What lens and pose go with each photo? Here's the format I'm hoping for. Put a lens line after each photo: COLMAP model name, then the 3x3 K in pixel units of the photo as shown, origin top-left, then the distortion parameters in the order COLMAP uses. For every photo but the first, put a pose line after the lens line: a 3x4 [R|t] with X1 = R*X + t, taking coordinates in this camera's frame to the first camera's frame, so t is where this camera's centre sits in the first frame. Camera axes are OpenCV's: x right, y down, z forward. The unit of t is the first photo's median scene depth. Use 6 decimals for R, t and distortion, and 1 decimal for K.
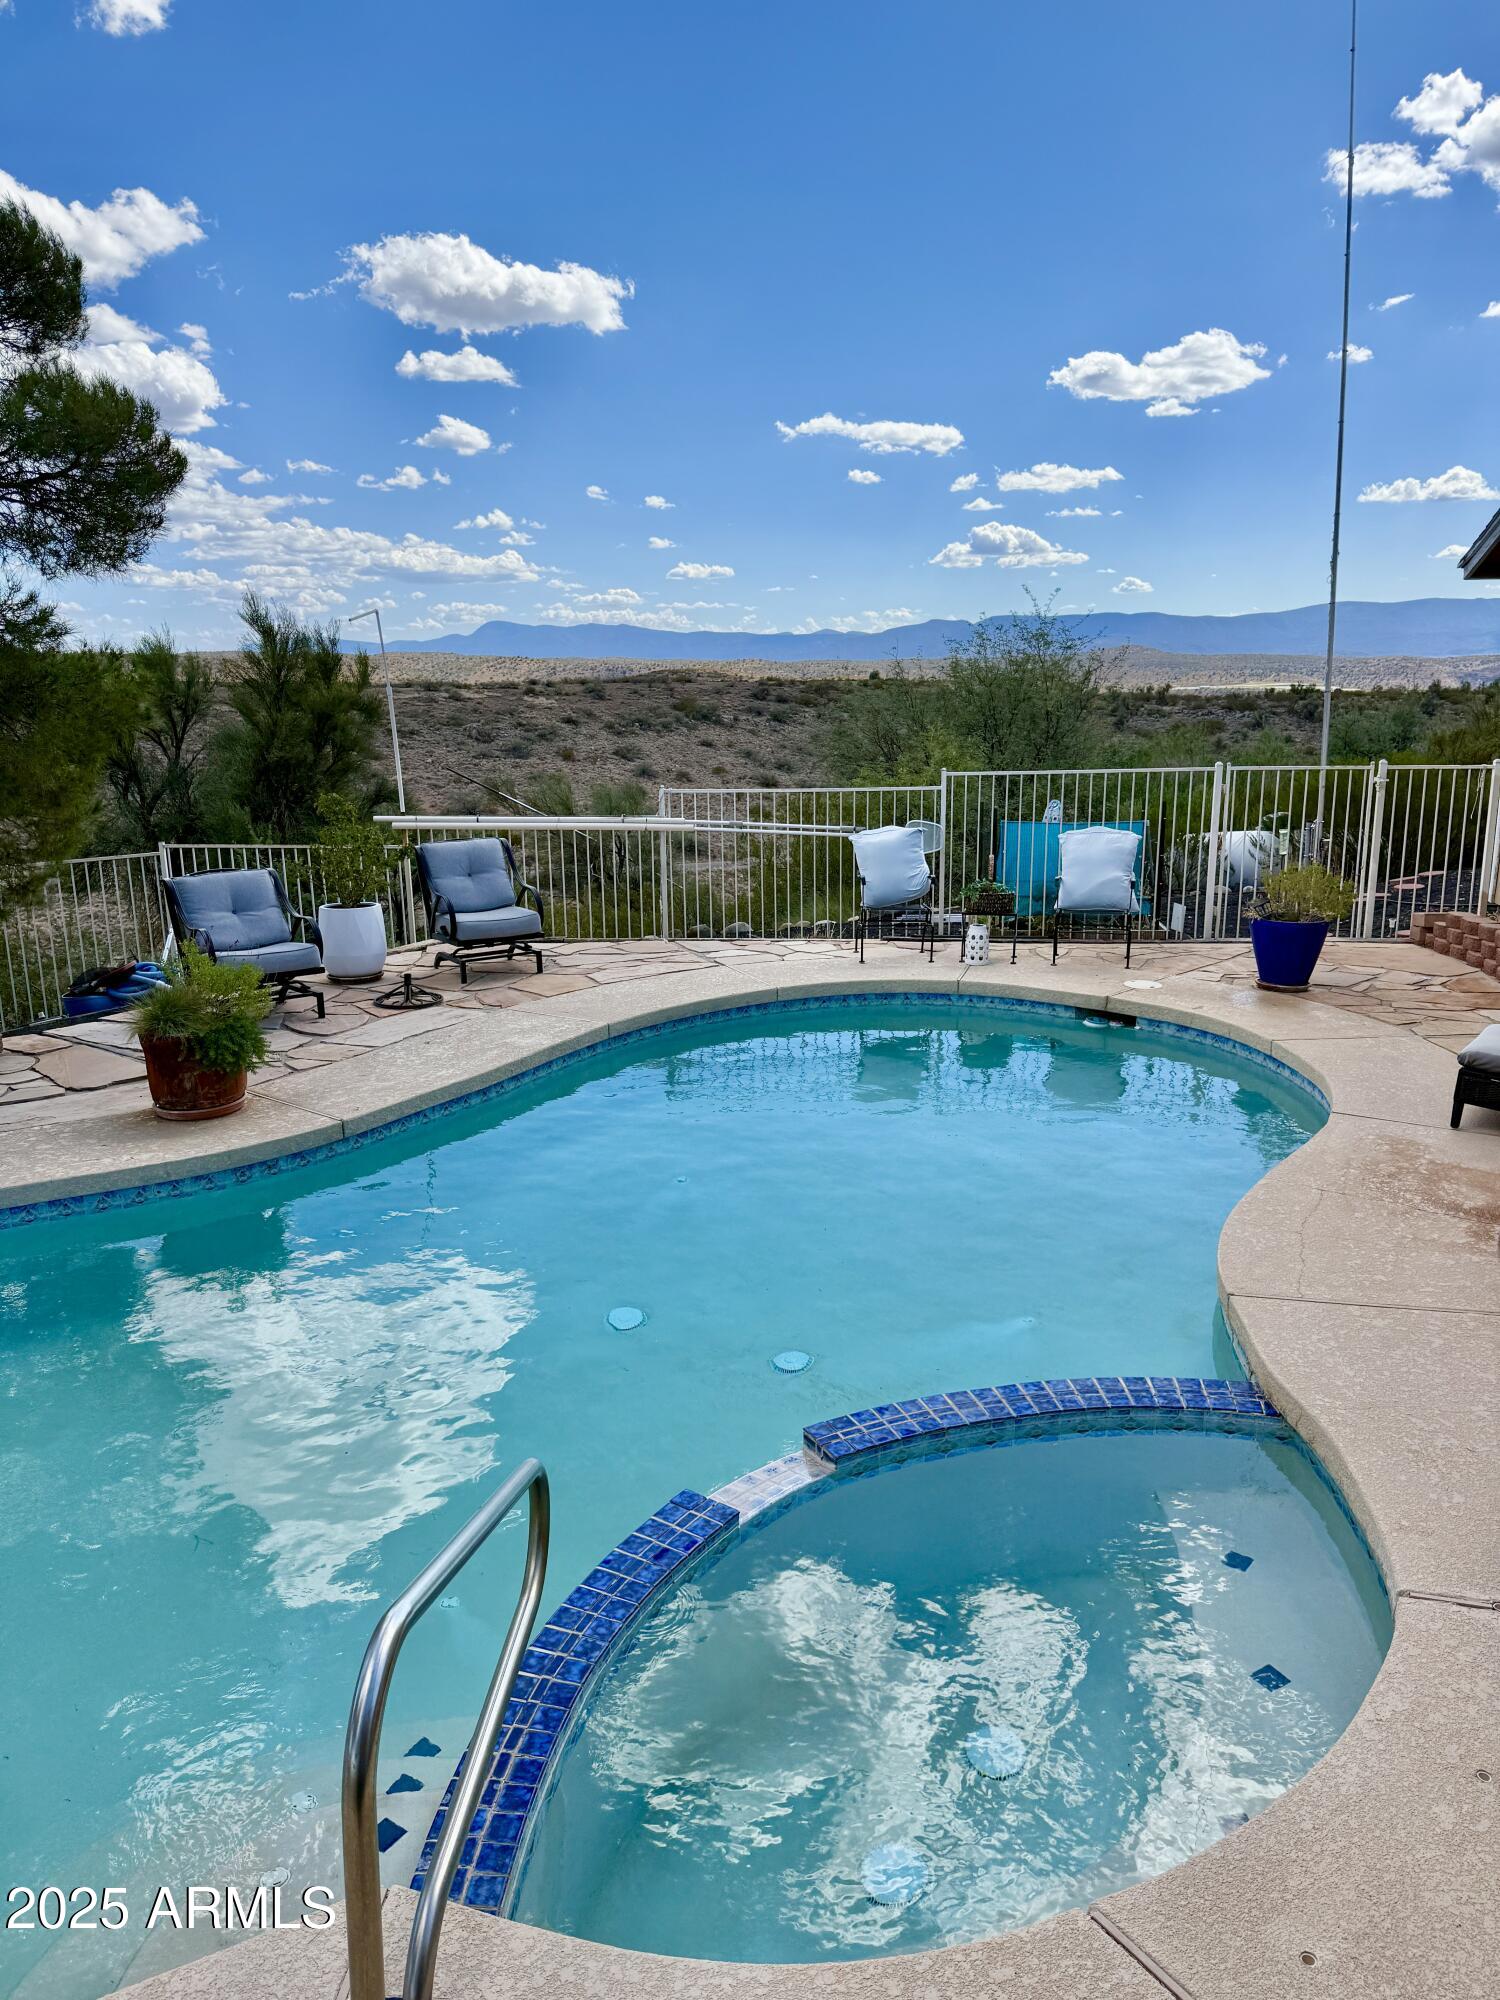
lens RADIAL K [[1408.2, 0, 750.0], [0, 1408.2, 1000.0], [0, 0, 1]] dist [0.001014, 0.005936]
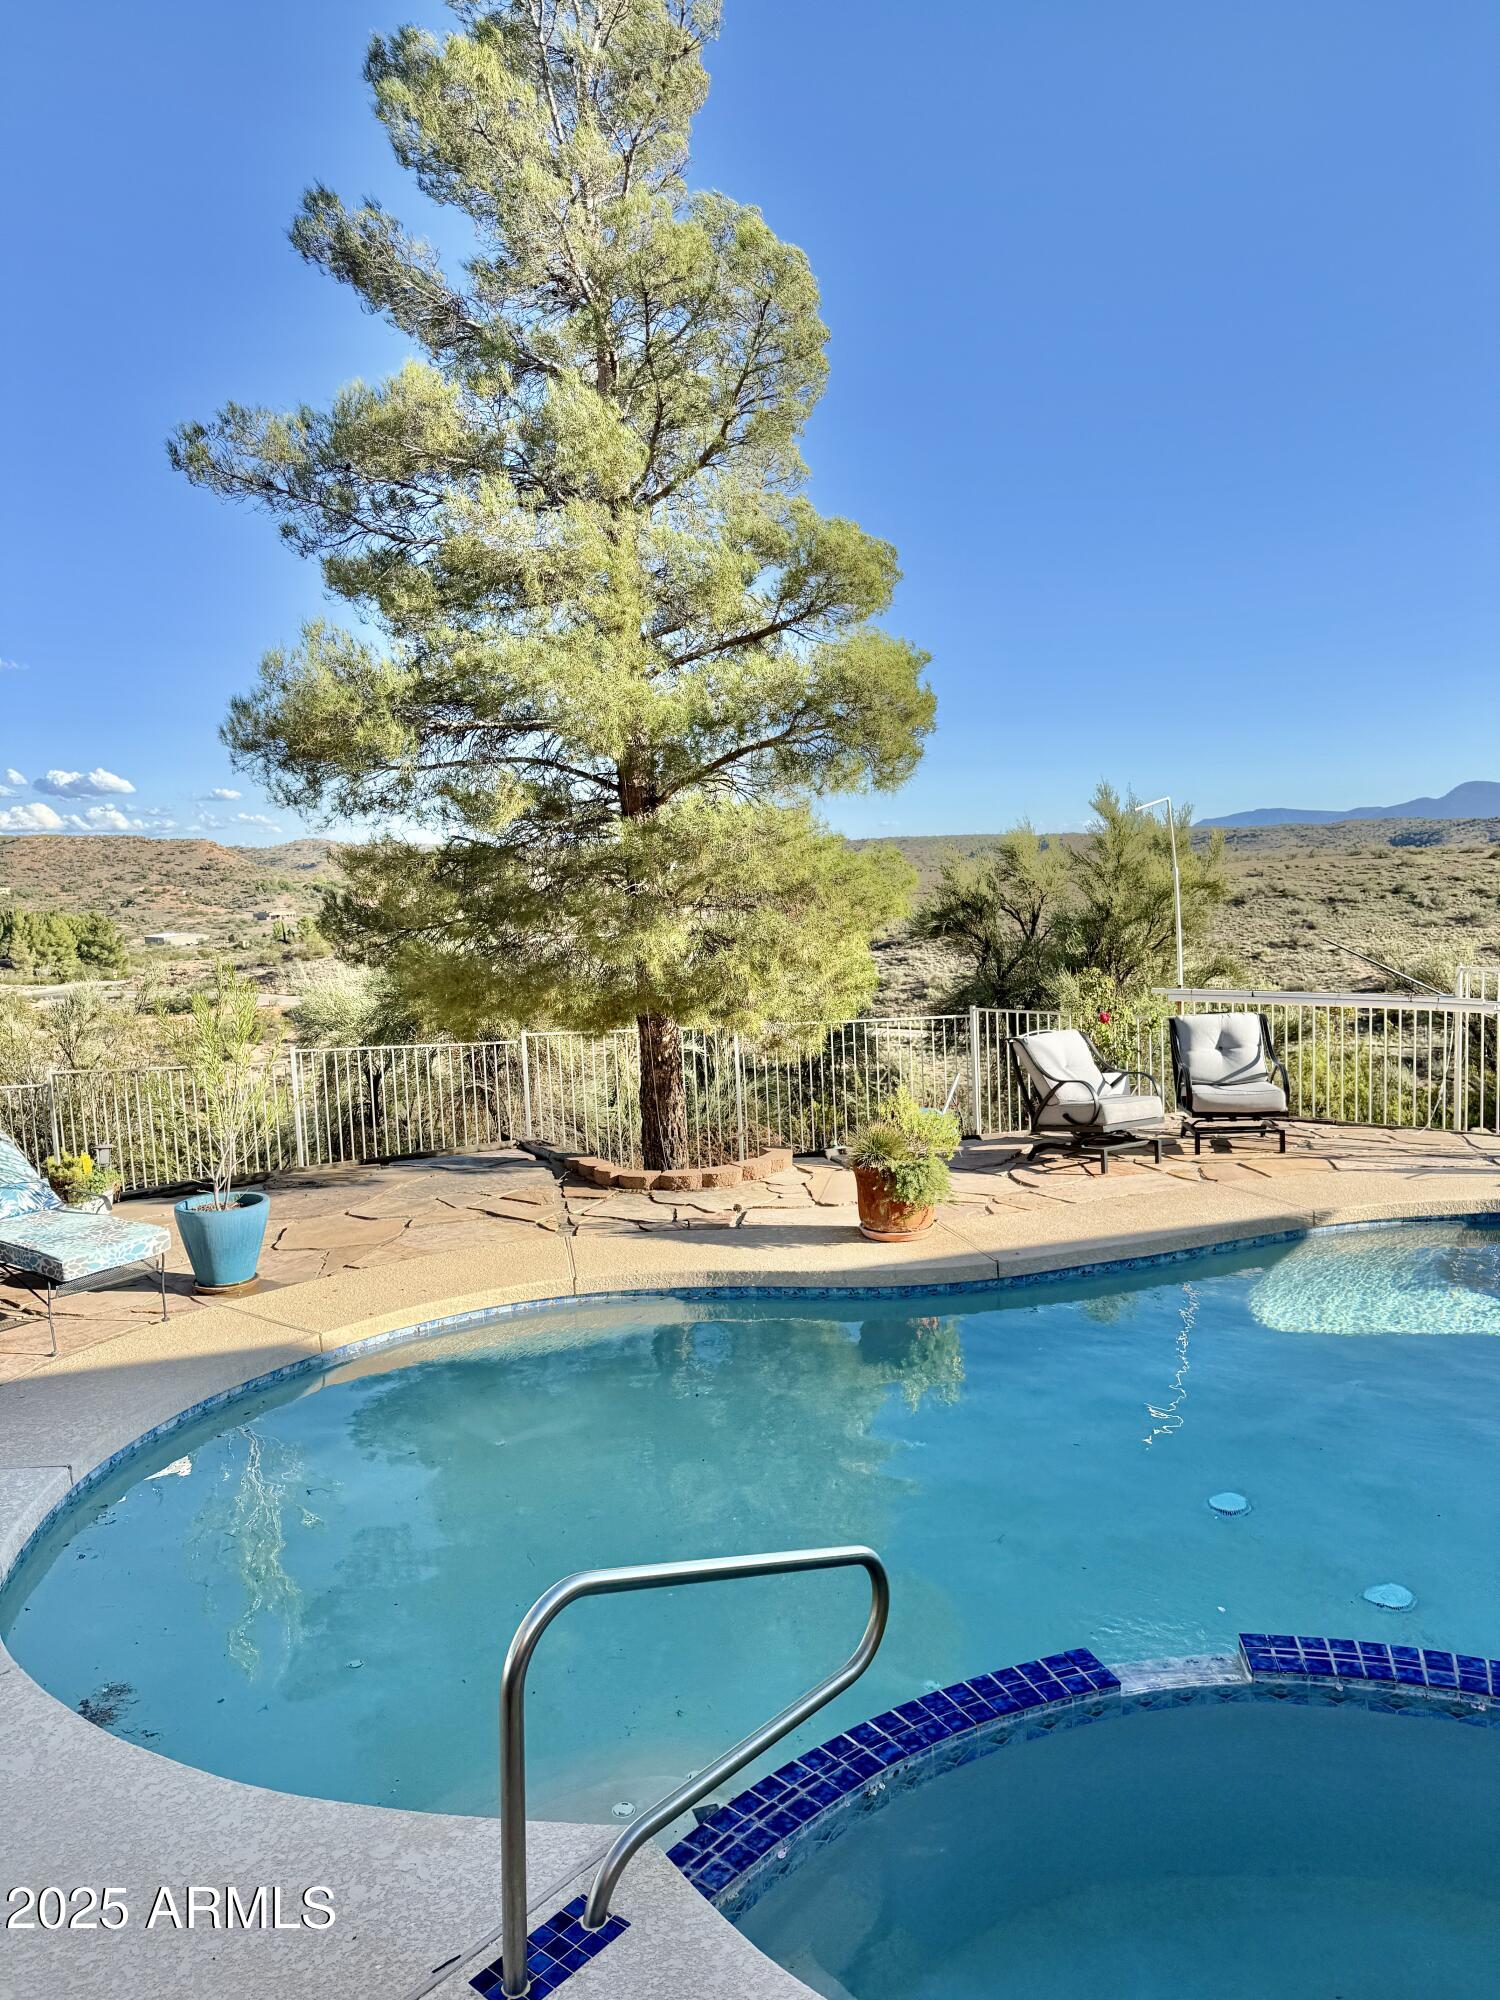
lens RADIAL K [[1408.2, 0, 750.0], [0, 1408.2, 1000.0], [0, 0, 1]] dist [0.001014, 0.005936]
pose [[0.784582, 0.036761, -0.618935, 0.184987], [-0.110517, 0.990547, -0.081262, -0.004037], [0.610096, 0.132160, 0.781228, -0.006186]]
